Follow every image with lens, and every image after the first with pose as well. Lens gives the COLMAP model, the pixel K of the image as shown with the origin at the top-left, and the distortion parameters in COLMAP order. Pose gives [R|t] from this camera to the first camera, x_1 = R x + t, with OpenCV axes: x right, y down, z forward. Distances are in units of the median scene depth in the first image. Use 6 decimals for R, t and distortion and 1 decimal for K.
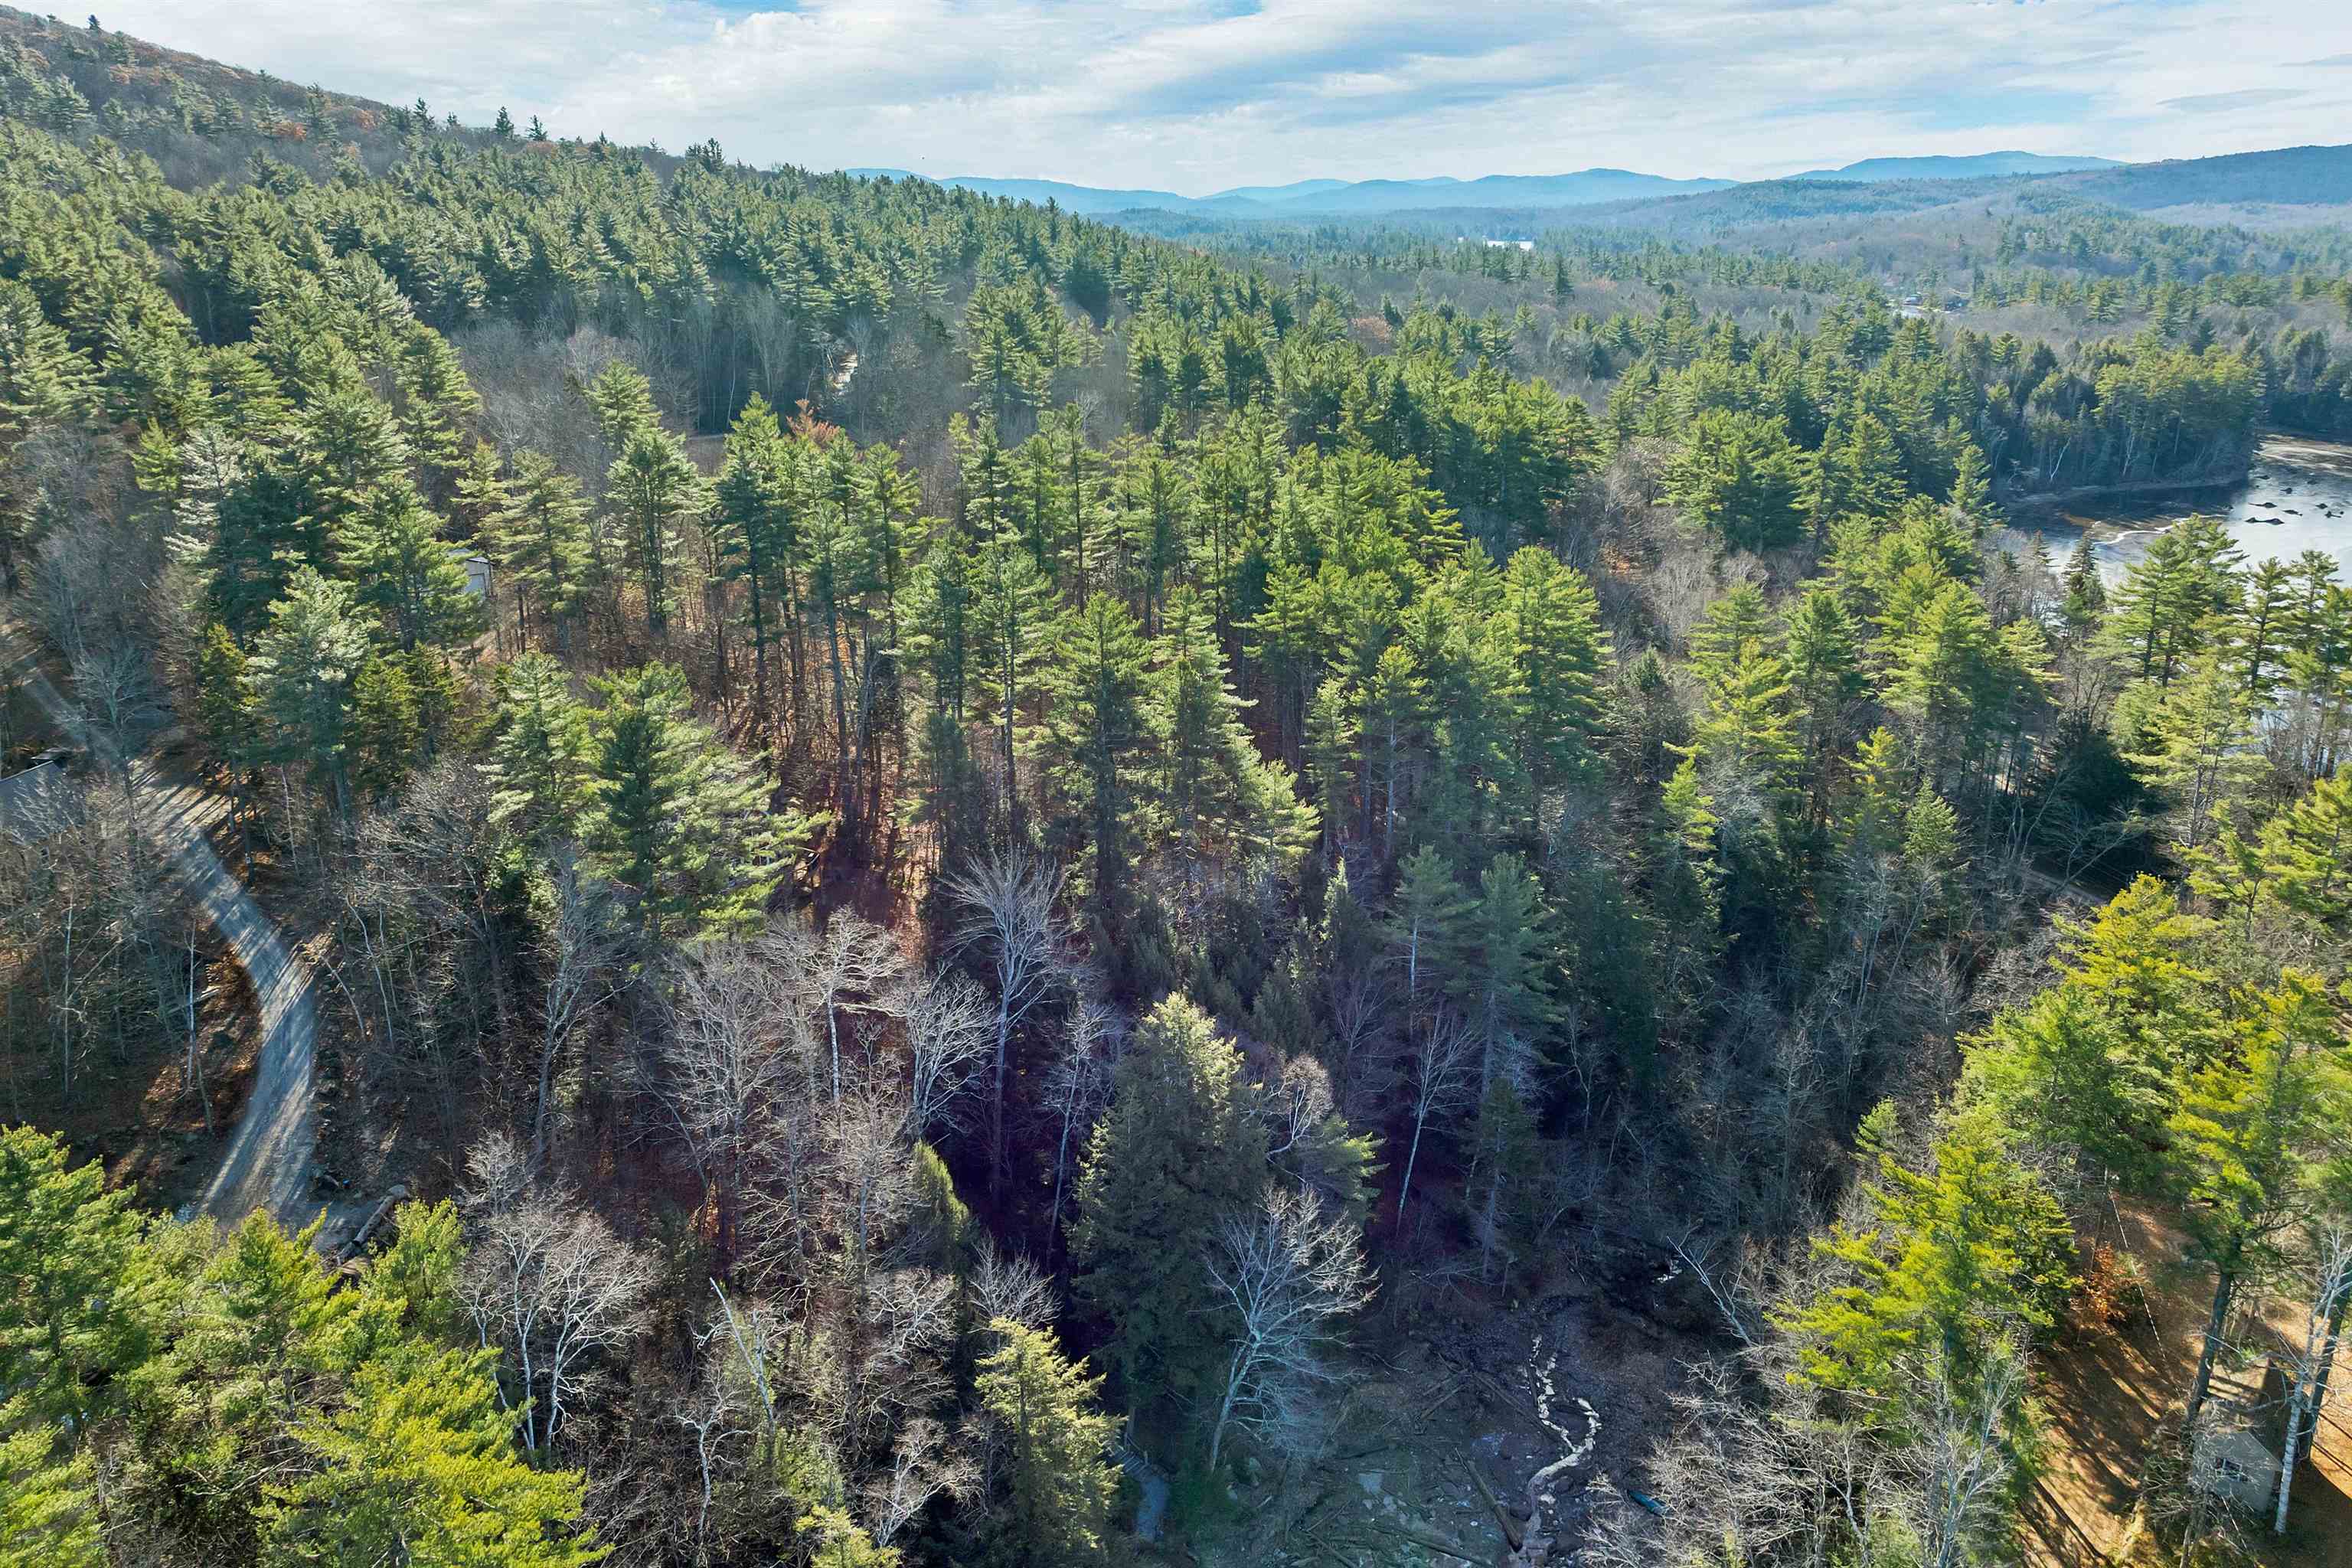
lens RADIAL K [[1693.5, 0, 1177.0], [0, 1693.5, 714.2], [0, 0, 1]] dist [-0.002606, -0.041094]
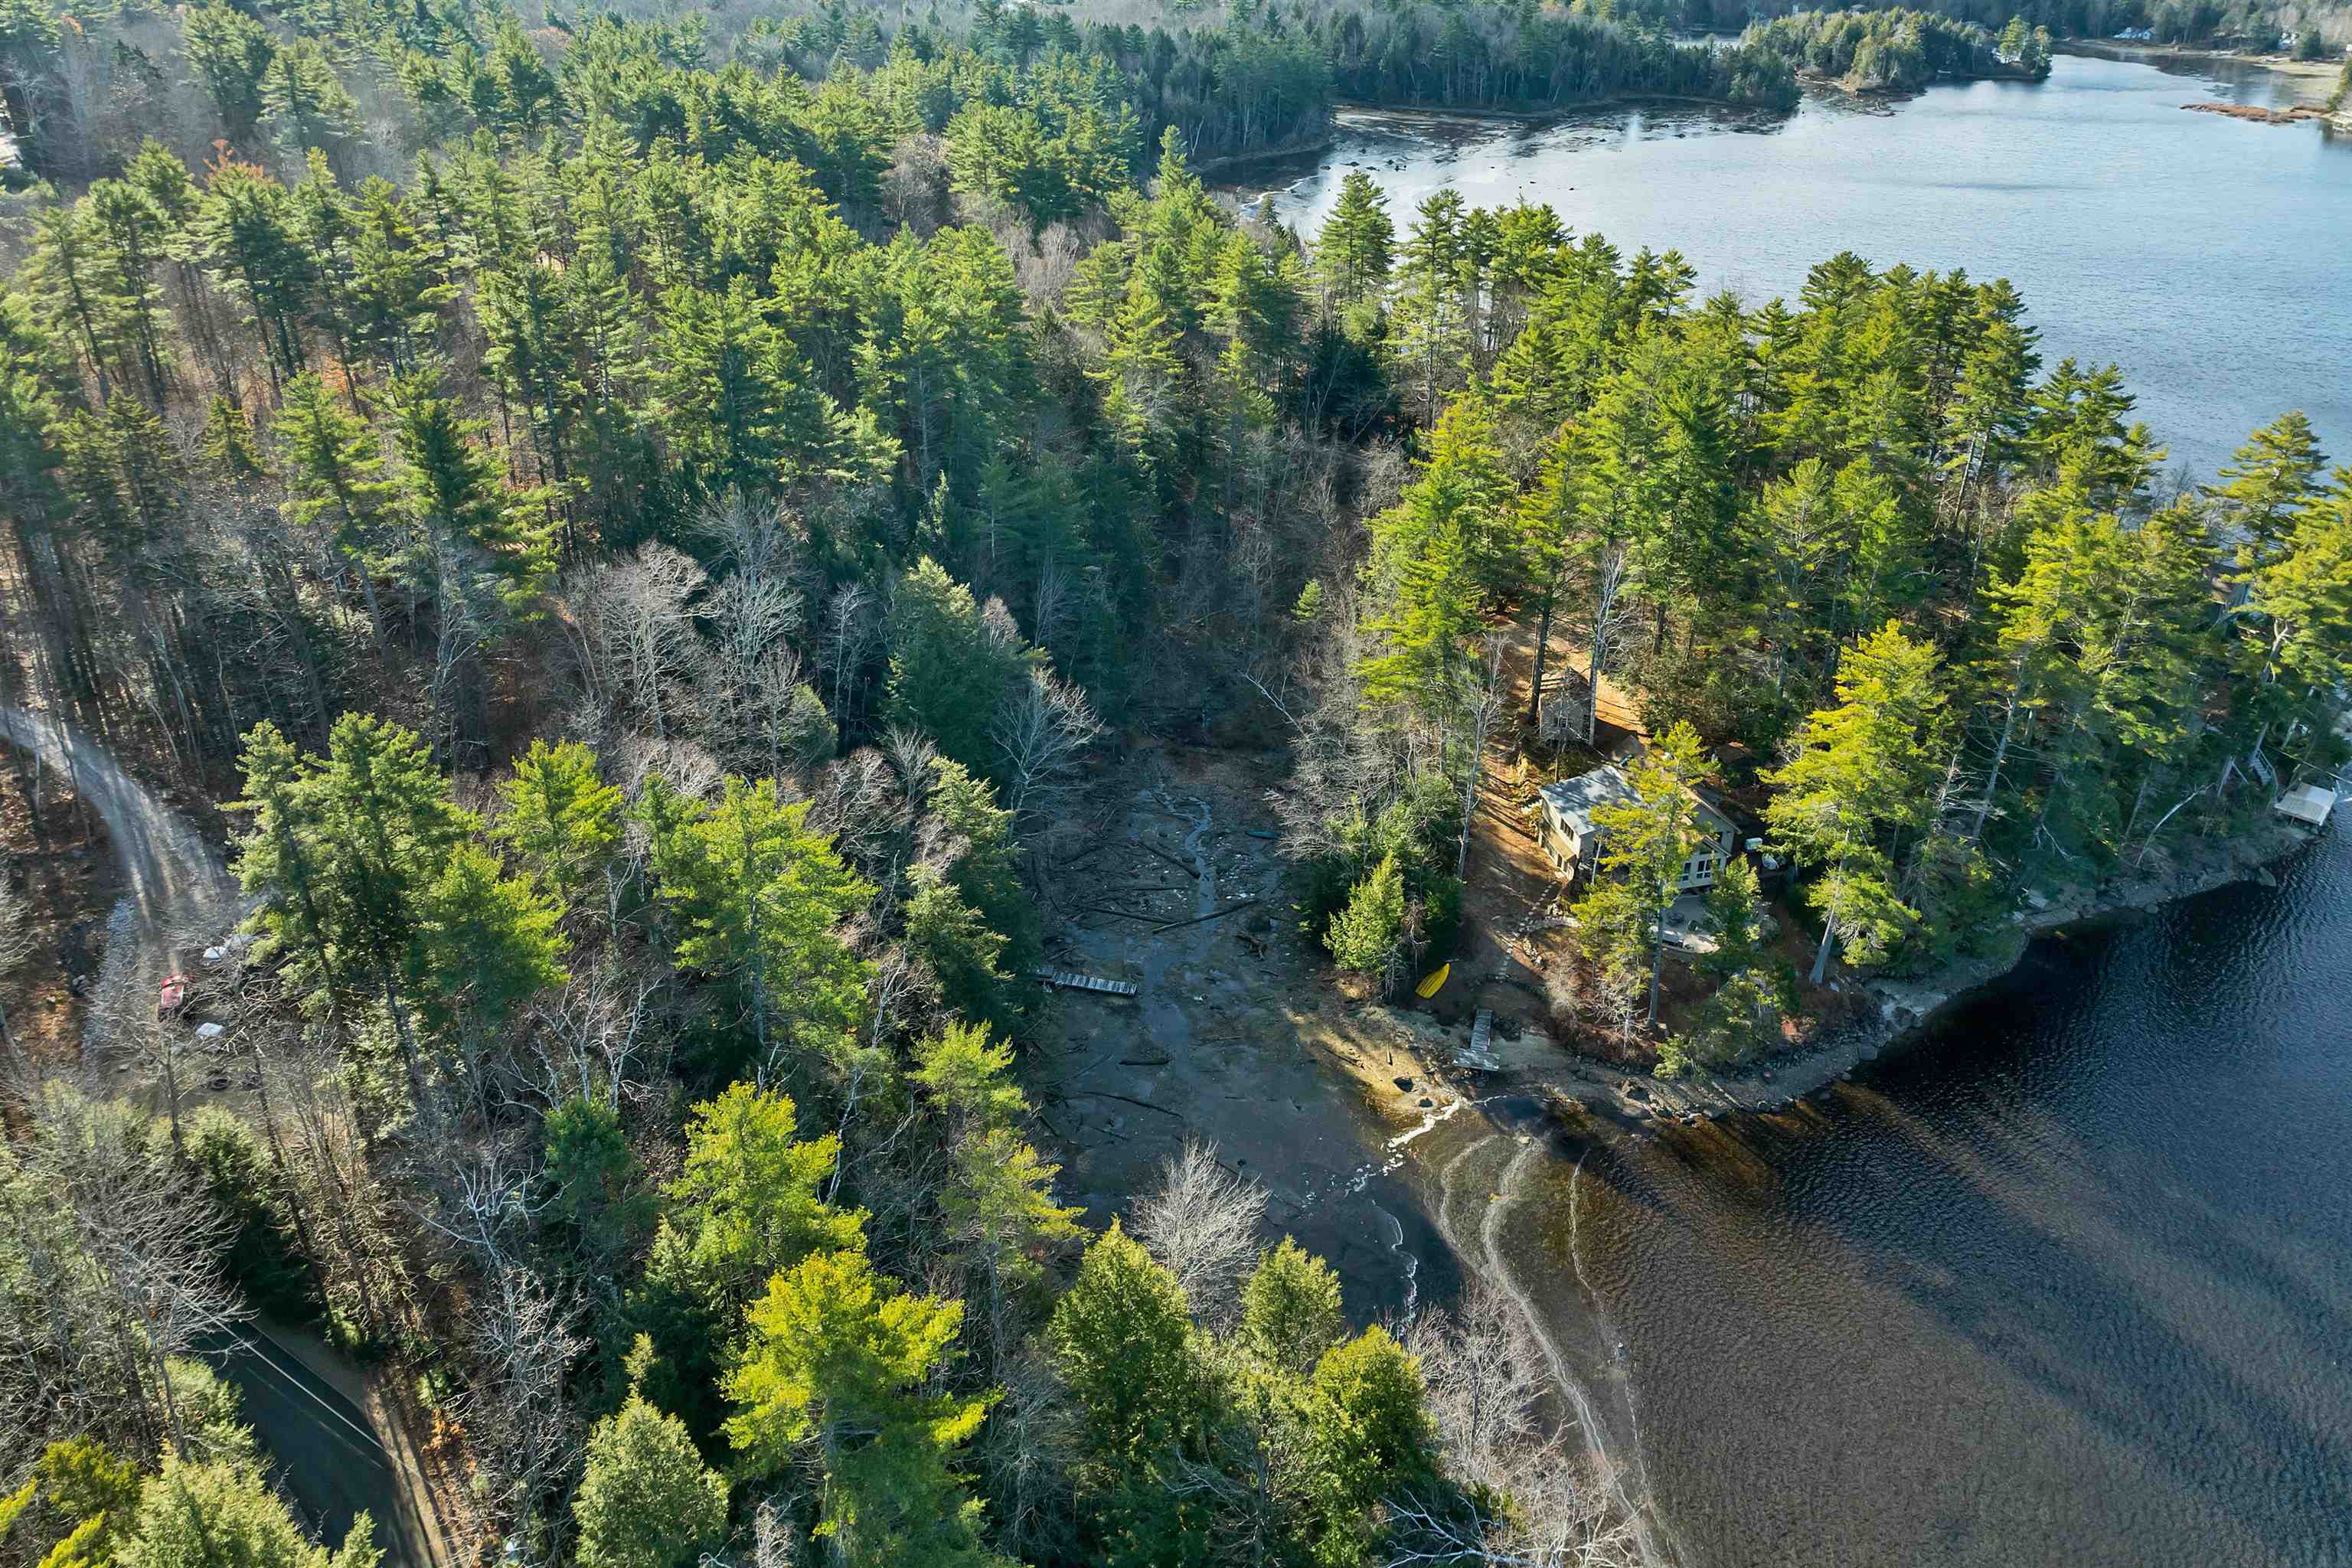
lens RADIAL K [[1693.5, 0, 1177.0], [0, 1693.5, 714.2], [0, 0, 1]] dist [-0.002606, -0.041094]
pose [[0.868005, -0.206996, 0.451352, -0.278231], [0.131002, 0.972226, 0.193944, 0.028425], [-0.478963, -0.109216, 0.871015, -0.185525]]
